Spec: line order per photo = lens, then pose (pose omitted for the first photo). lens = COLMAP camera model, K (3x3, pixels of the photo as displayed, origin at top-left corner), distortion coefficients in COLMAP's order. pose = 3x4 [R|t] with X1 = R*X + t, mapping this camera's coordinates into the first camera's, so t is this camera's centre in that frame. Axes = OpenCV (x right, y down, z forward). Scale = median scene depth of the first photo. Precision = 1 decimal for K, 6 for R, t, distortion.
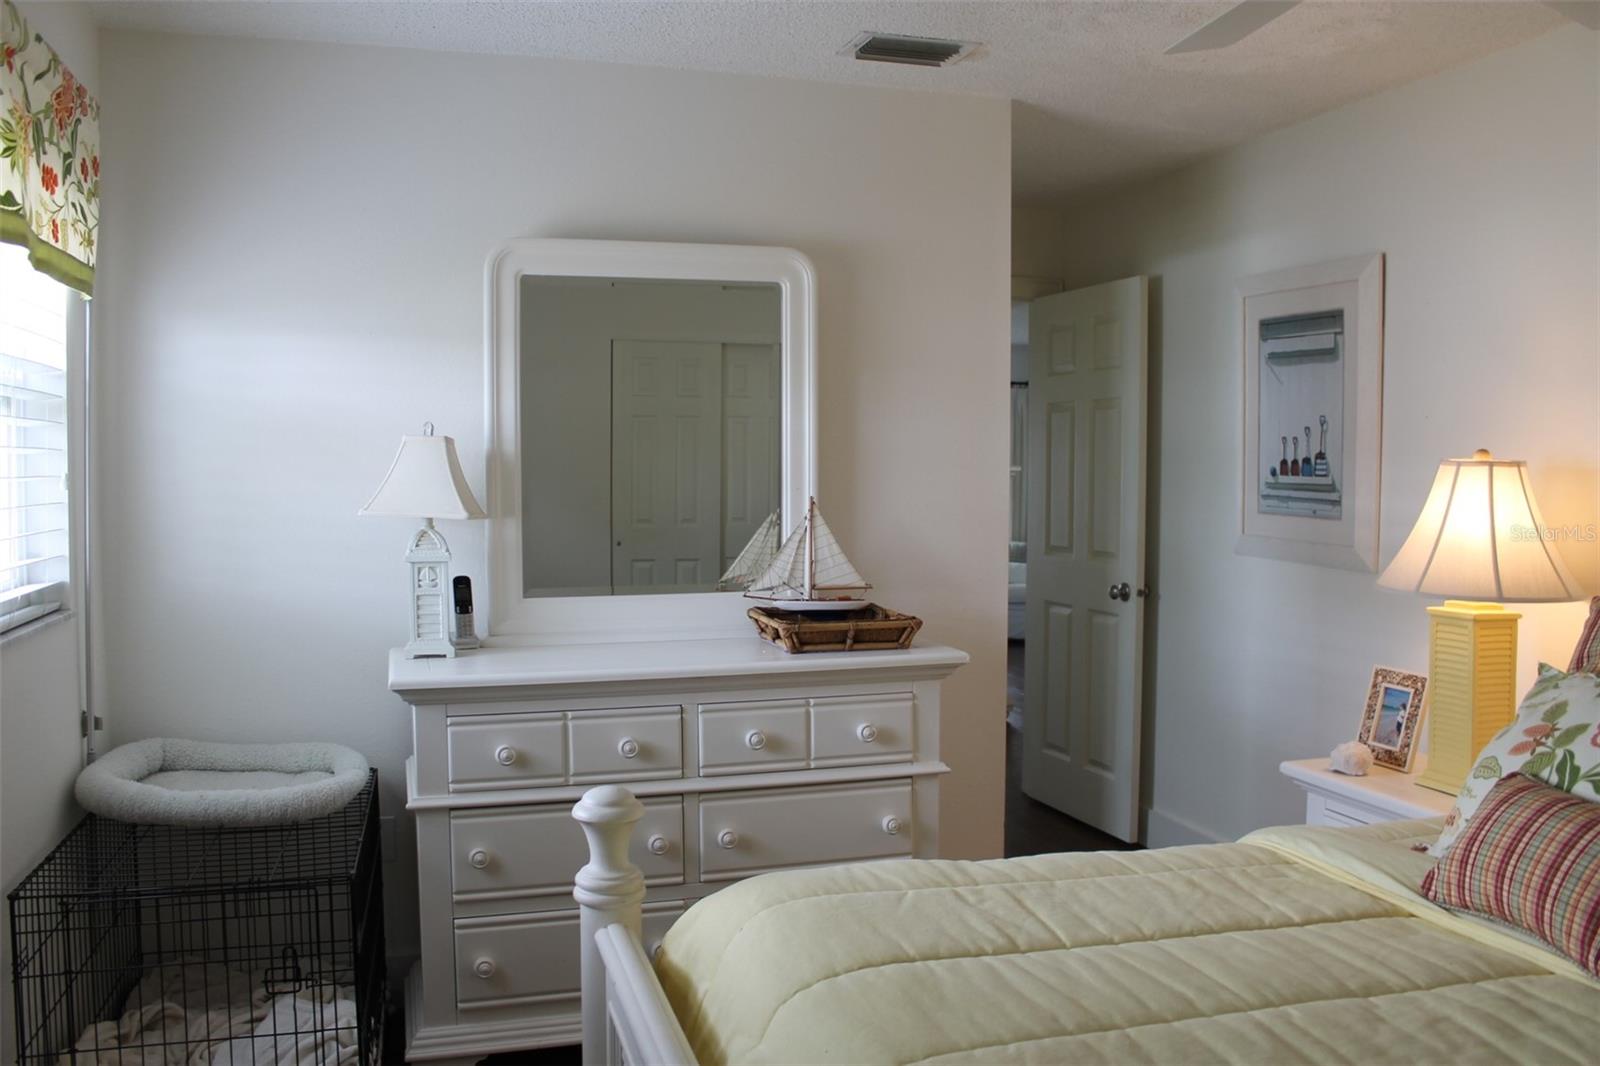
lens RADIAL K [[1348.1, 0, 798.3], [0, 1348.1, 525.9], [0, 0, 1]] dist [-0.167583, 0.150326]
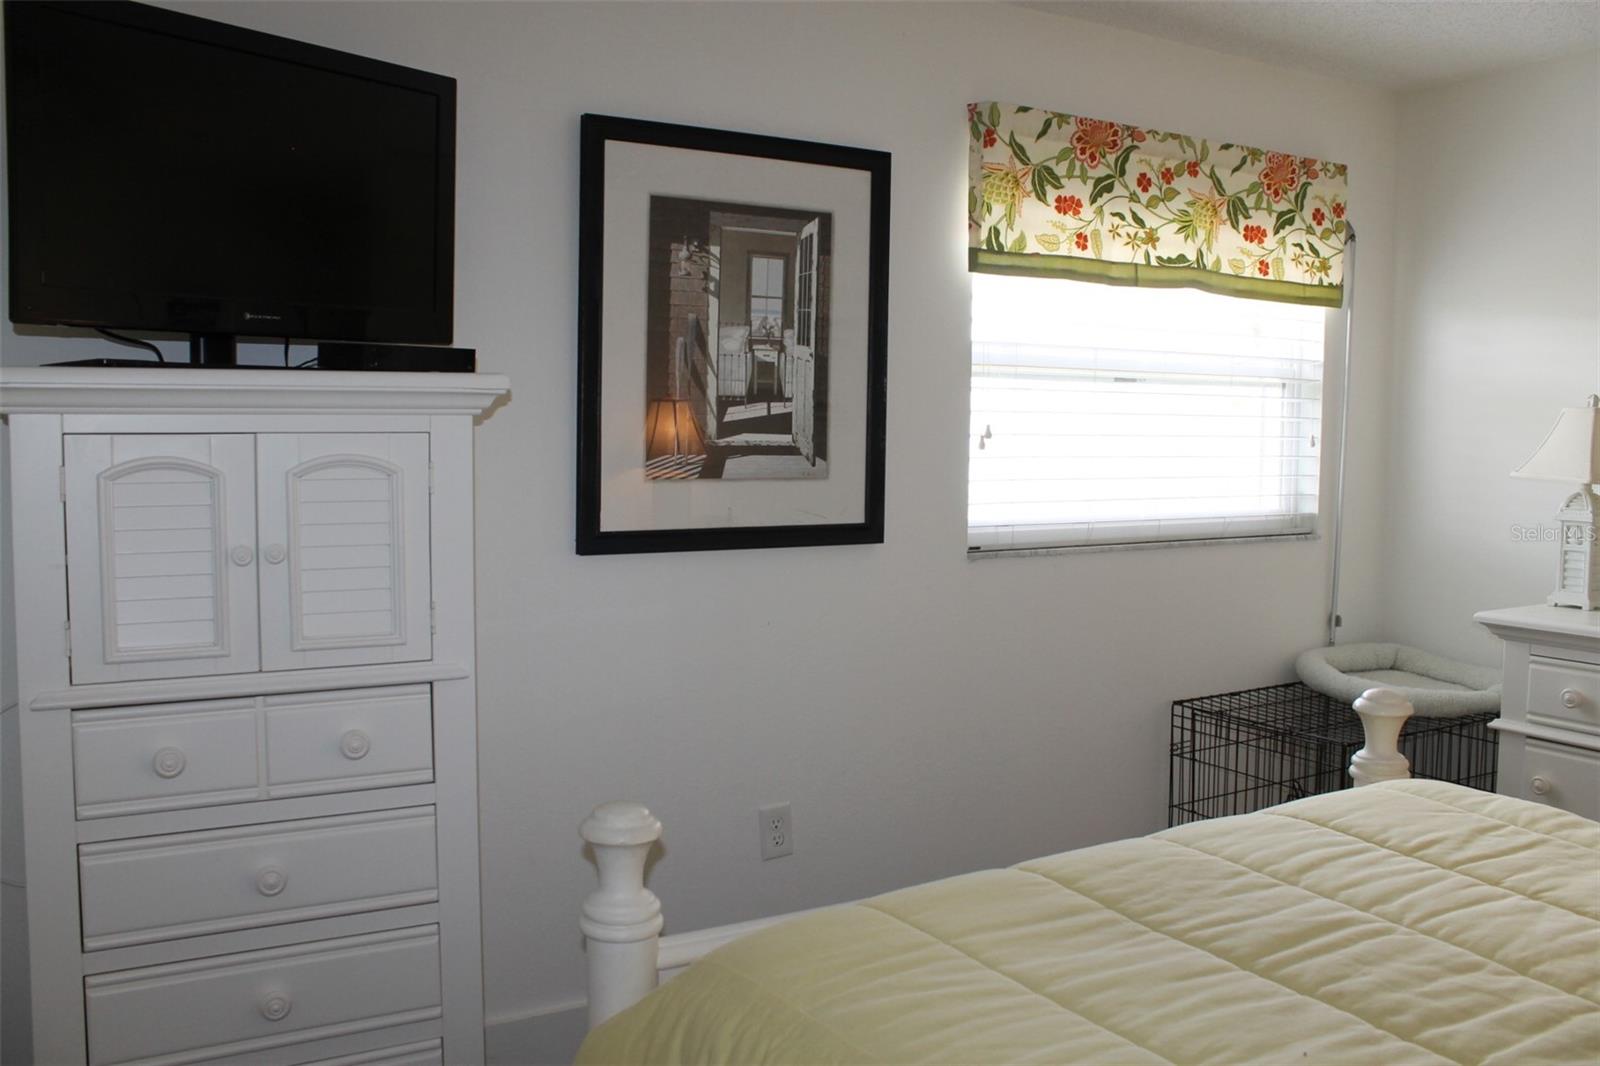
lens RADIAL K [[1348.1, 0, 798.3], [0, 1348.1, 525.9], [0, 0, 1]] dist [-0.167583, 0.150326]
pose [[0.239050, 0.072623, -0.968288, 0.669168], [-0.051923, 0.996729, 0.061937, -0.002458], [0.969618, 0.035470, 0.242039, 0.123400]]
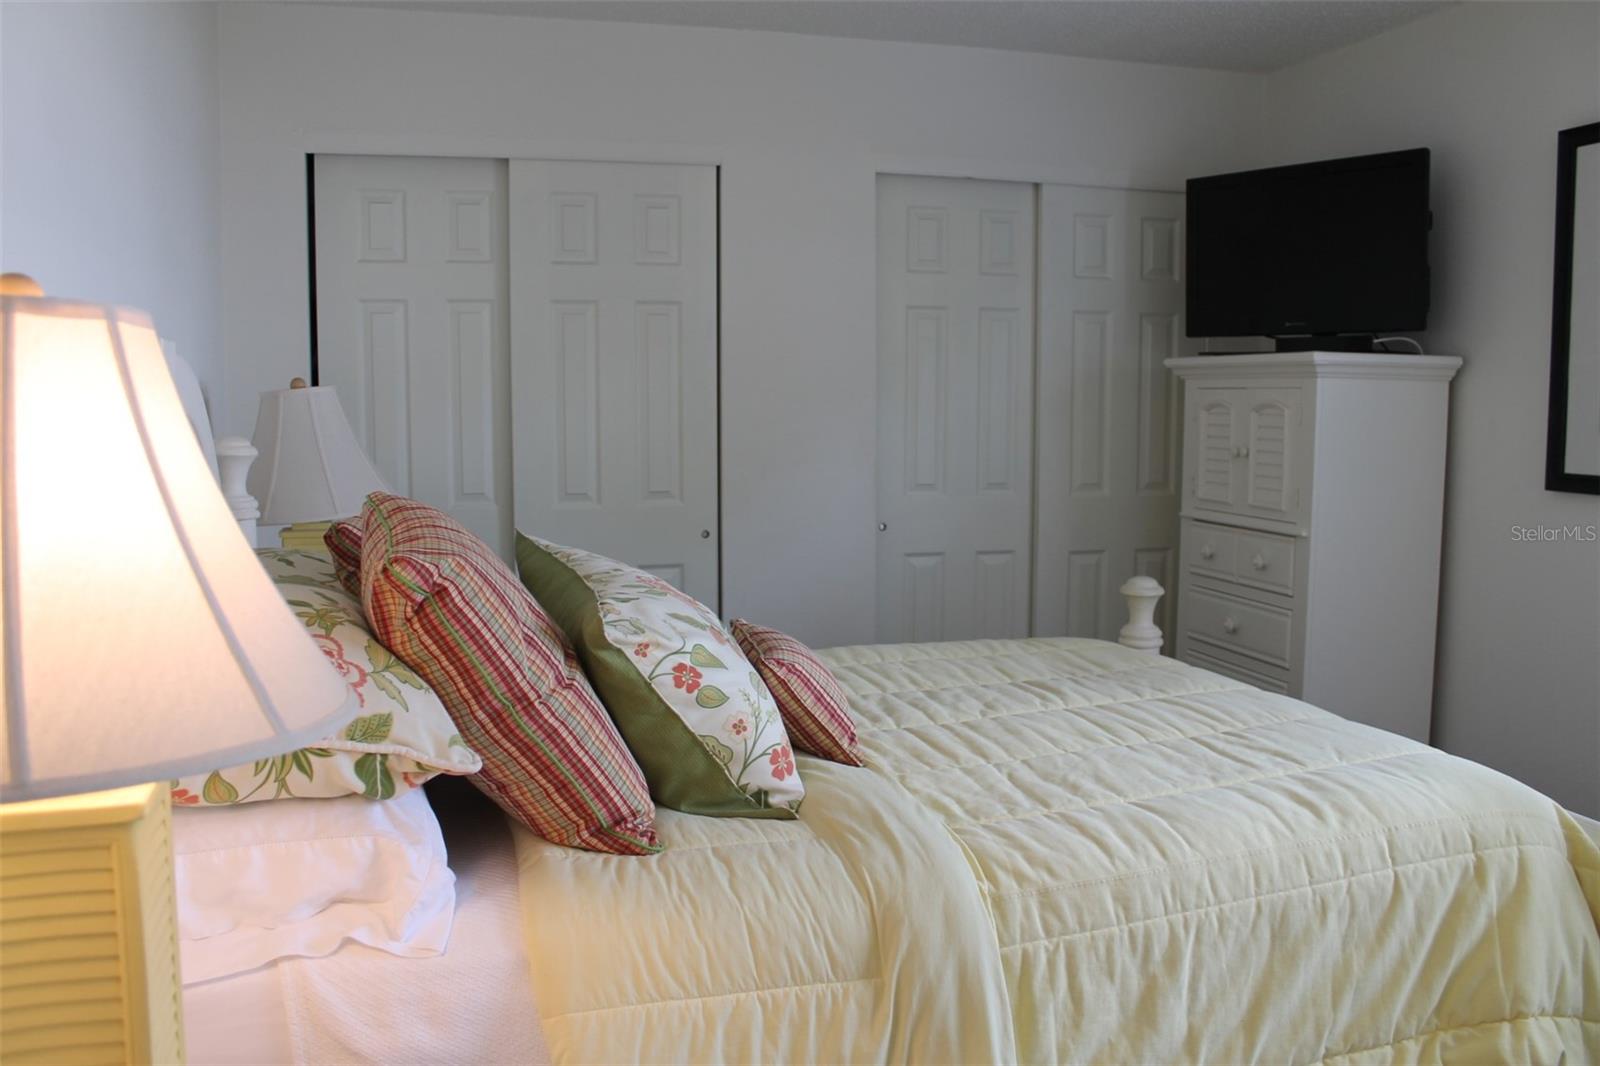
lens RADIAL K [[1348.1, 0, 798.3], [0, 1348.1, 525.9], [0, 0, 1]] dist [-0.167583, 0.150326]
pose [[-0.999105, 0.012448, -0.040437, 0.400747], [0.006046, 0.987936, 0.154747, -0.069304], [0.041875, 0.154364, -0.987126, 1.404383]]
